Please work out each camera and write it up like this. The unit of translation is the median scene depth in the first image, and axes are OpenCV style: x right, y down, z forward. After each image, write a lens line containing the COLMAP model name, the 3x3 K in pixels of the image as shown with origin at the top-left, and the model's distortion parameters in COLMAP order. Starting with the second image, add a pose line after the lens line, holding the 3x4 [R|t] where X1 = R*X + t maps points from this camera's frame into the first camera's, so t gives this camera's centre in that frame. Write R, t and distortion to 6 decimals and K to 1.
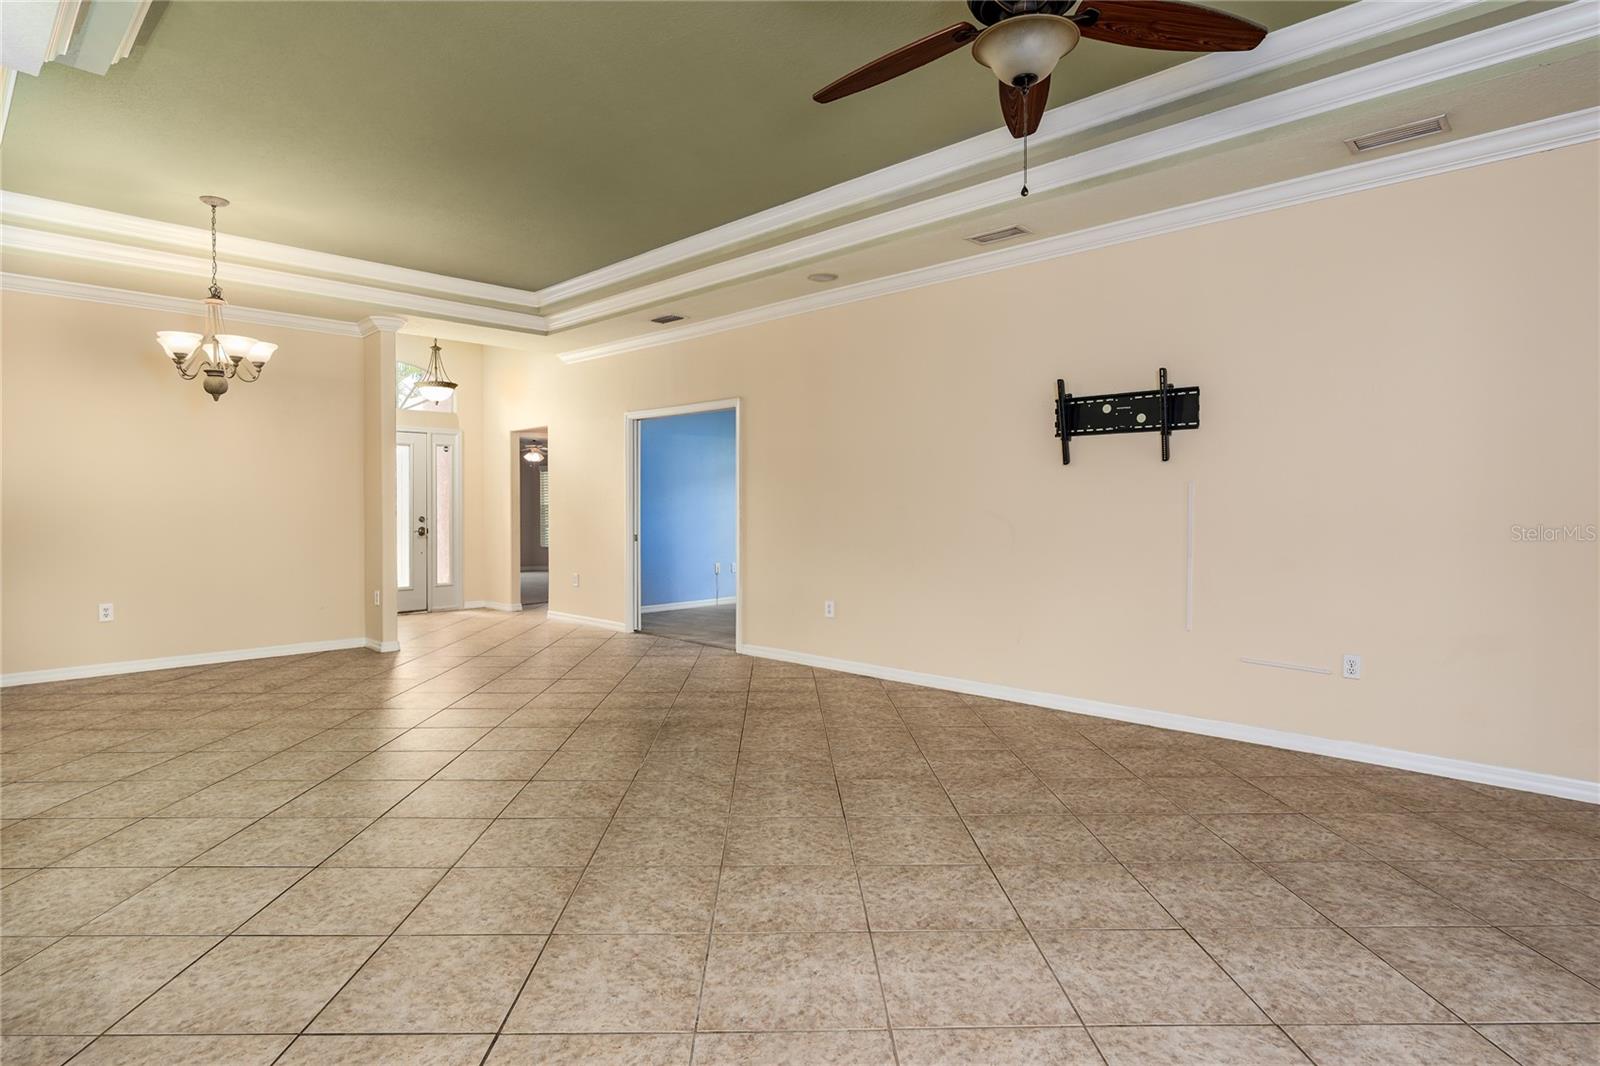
lens RADIAL K [[851.3, 0, 793.1], [0, 851.3, 538.9], [0, 0, 1]] dist [0.004450, 0.002329]
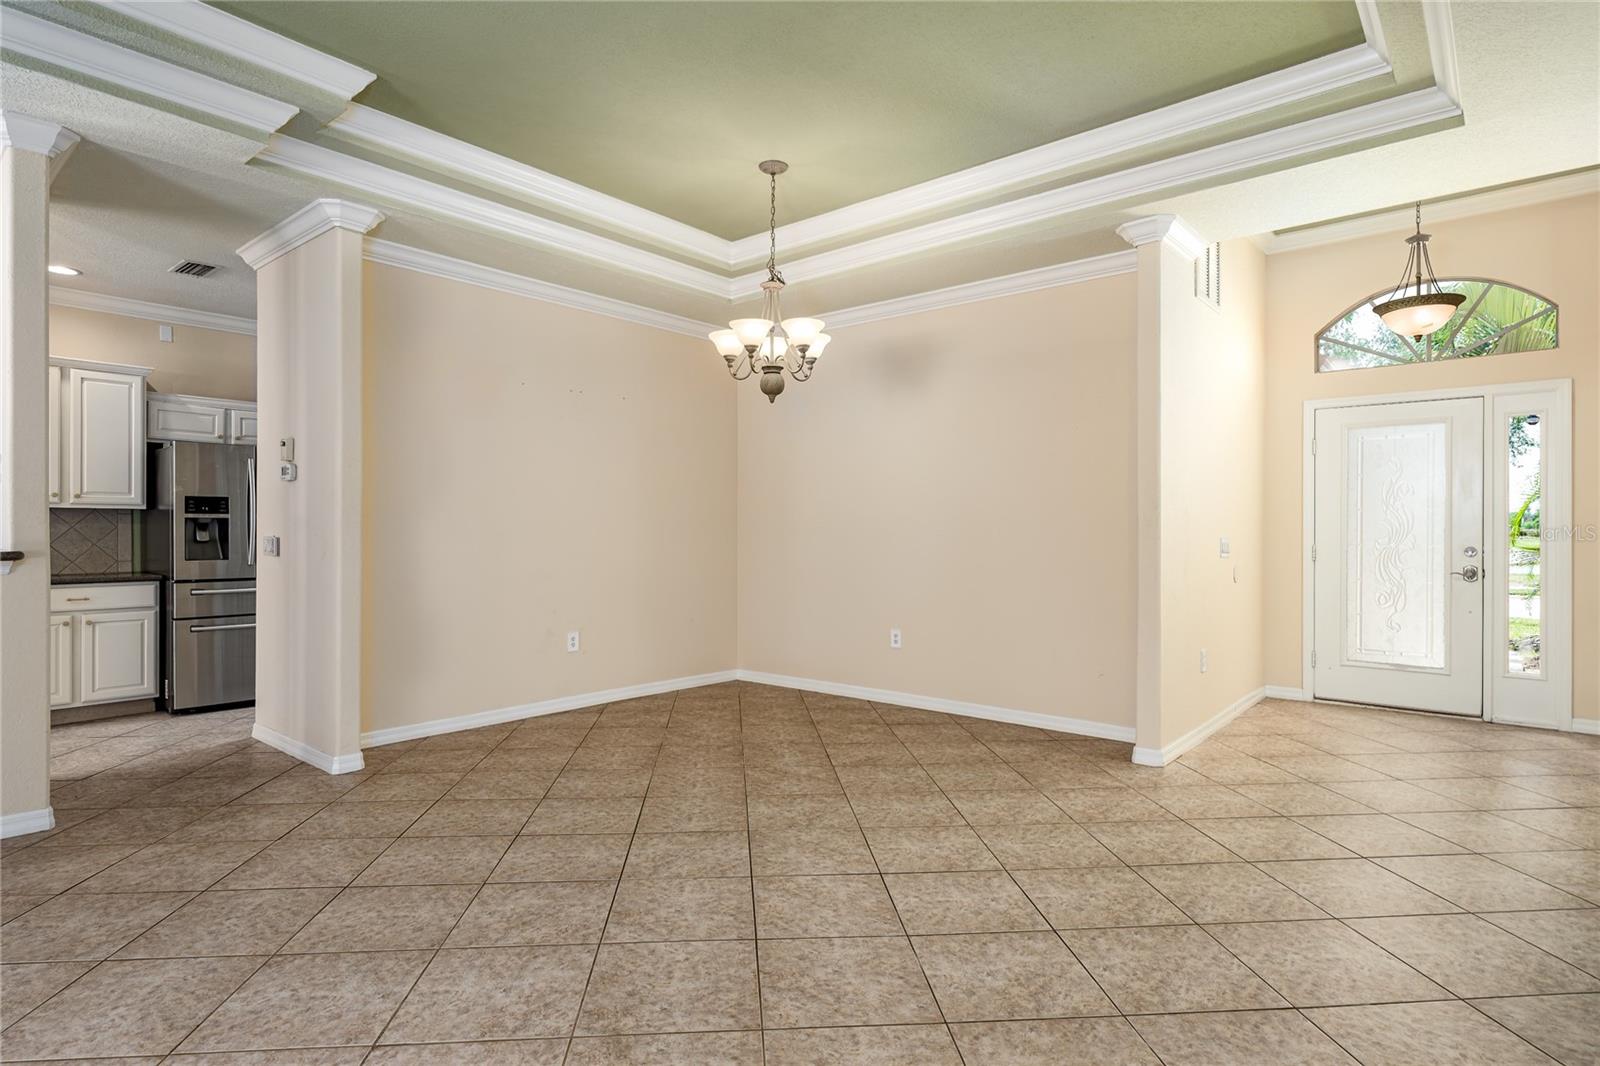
lens RADIAL K [[851.3, 0, 787.7], [0, 851.3, 544.5], [0, 0, 1]] dist [0.004450, 0.002329]
pose [[0.058988, 0.025912, -0.997922, 0.164567], [-0.046625, 0.998644, 0.023175, -0.042593], [0.997169, 0.045162, 0.060116, 0.967630]]
